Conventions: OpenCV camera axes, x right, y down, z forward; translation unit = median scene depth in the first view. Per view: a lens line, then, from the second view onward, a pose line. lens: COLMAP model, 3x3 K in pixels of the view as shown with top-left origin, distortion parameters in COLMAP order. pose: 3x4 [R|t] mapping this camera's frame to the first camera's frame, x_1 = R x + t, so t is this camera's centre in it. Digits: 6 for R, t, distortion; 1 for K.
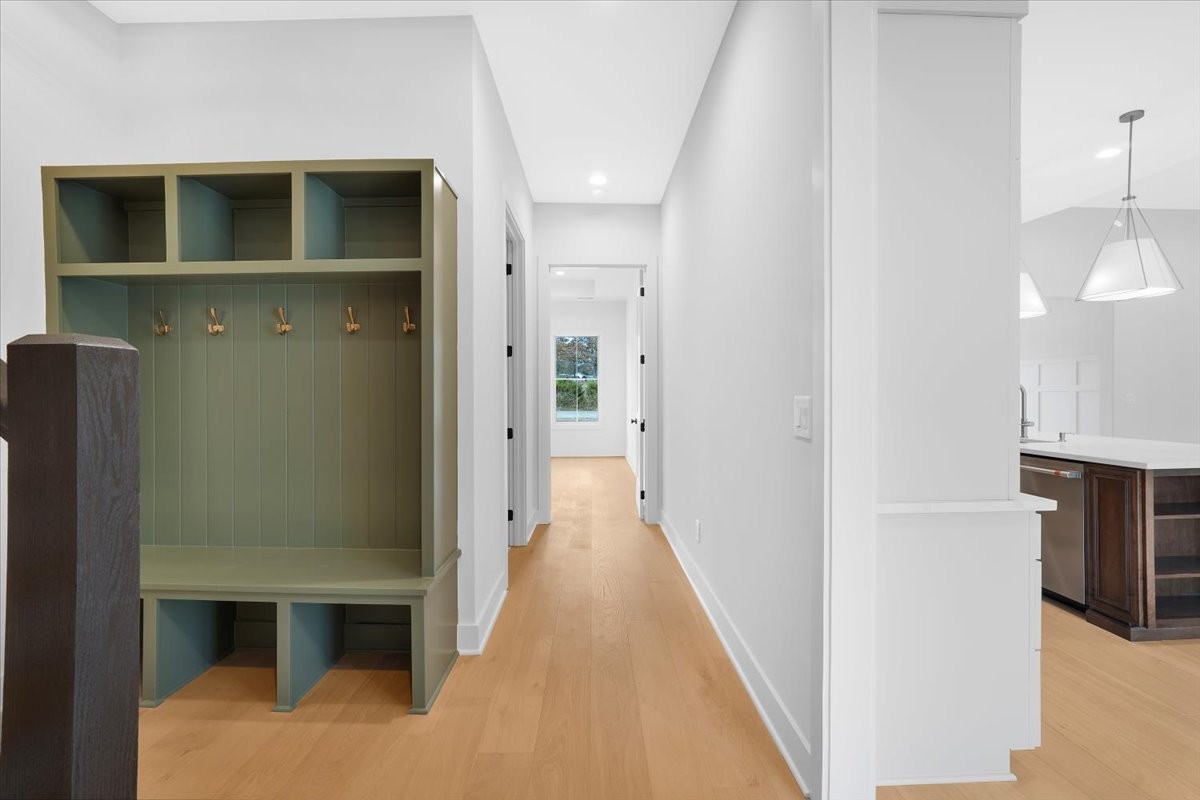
lens RADIAL K [[513.5, 0, 572.5], [0, 513.5, 401.4], [0, 0, 1]] dist [-0.017015, 0.000196]
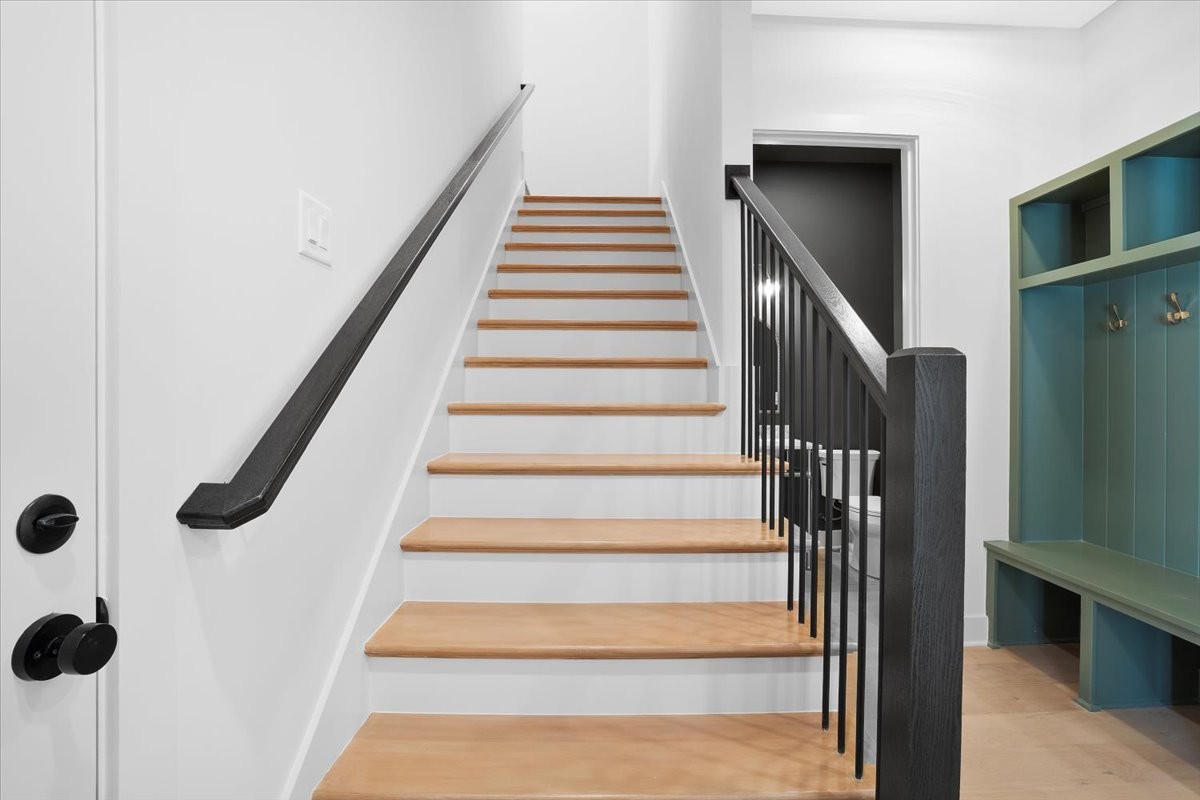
lens RADIAL K [[550.9, 0, 600.4], [0, 550.9, 399.9], [0, 0, 1]] dist [-0.039937, 0.000320]
pose [[0.044468, 0.011785, -0.998941, 0.155872], [-0.012094, 0.999863, 0.011257, -0.000169], [0.998938, 0.011580, 0.044604, -0.007933]]
